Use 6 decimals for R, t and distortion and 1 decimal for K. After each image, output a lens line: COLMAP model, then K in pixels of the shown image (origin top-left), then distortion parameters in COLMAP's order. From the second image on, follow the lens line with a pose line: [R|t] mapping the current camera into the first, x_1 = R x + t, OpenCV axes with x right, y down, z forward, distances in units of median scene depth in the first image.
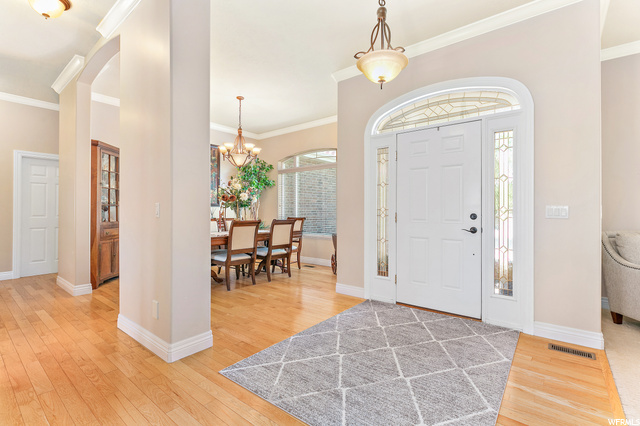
lens RADIAL K [[297.5, 0, 321.9], [0, 297.5, 210.1], [0, 0, 1]] dist [0.000931, 0.000415]
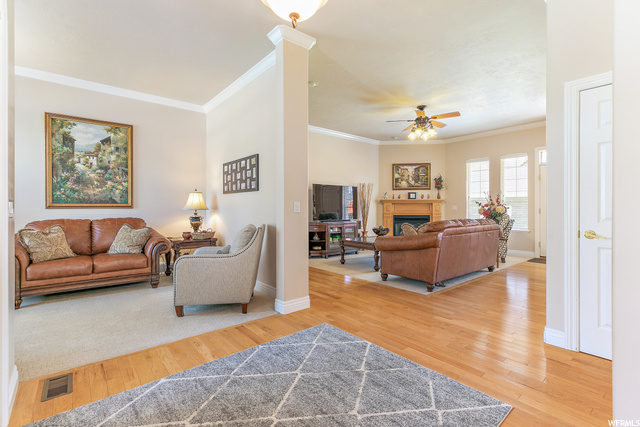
lens RADIAL K [[297.5, 0, 321.9], [0, 297.5, 210.6], [0, 0, 1]] dist [0.000931, 0.000415]
pose [[-0.980446, -0.002659, 0.196770, 0.003450], [-0.001126, 0.999968, 0.007903, 0.004836], [-0.196784, 0.007527, -0.980418, 1.258390]]
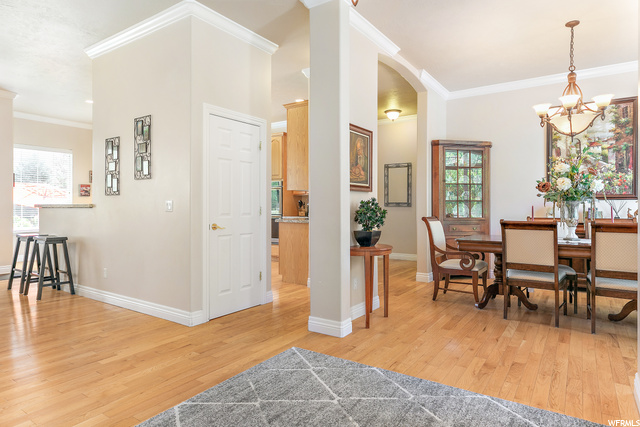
lens RADIAL K [[376.1, 0, 321.8], [0, 376.1, 205.5], [0, 0, 1]] dist [0.000022, -0.000097]
pose [[0.080463, -0.004056, -0.996749, 0.735875], [0.002405, 0.999990, -0.003875, 0.005069], [0.996755, -0.002085, 0.080472, 0.663179]]
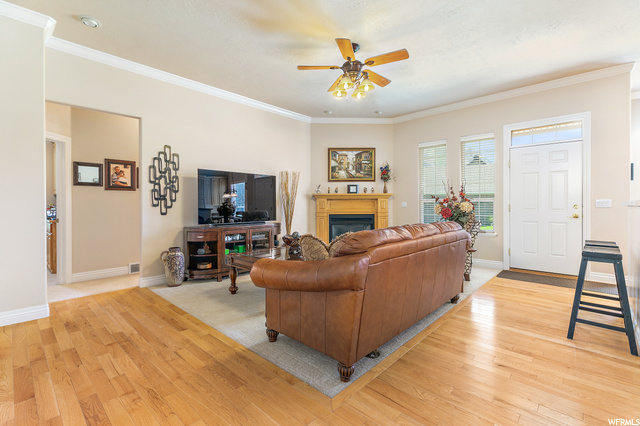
lens RADIAL K [[291.7, 0, 320.0], [0, 291.7, 213.0], [0, 0, 1]] dist [0.000726, 0.000215]
pose [[-0.997323, 0.000777, 0.073119, -0.196117], [0.002698, 0.999654, 0.026182, 0.004499], [-0.073074, 0.026309, -0.996979, 0.502171]]
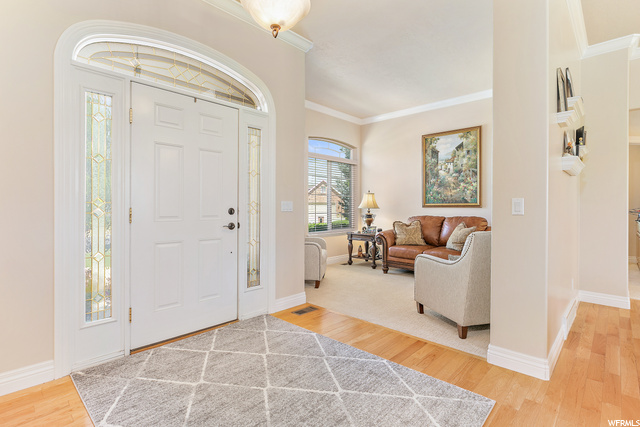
lens RADIAL K [[310.1, 0, 324.6], [0, 310.1, 207.2], [0, 0, 1]] dist [-0.002101, -0.000503]
pose [[0.077467, -0.003158, 0.996990, -0.417860], [-0.006292, 0.999974, 0.003657, 0.003285], [-0.996975, -0.006557, 0.077445, 0.624599]]
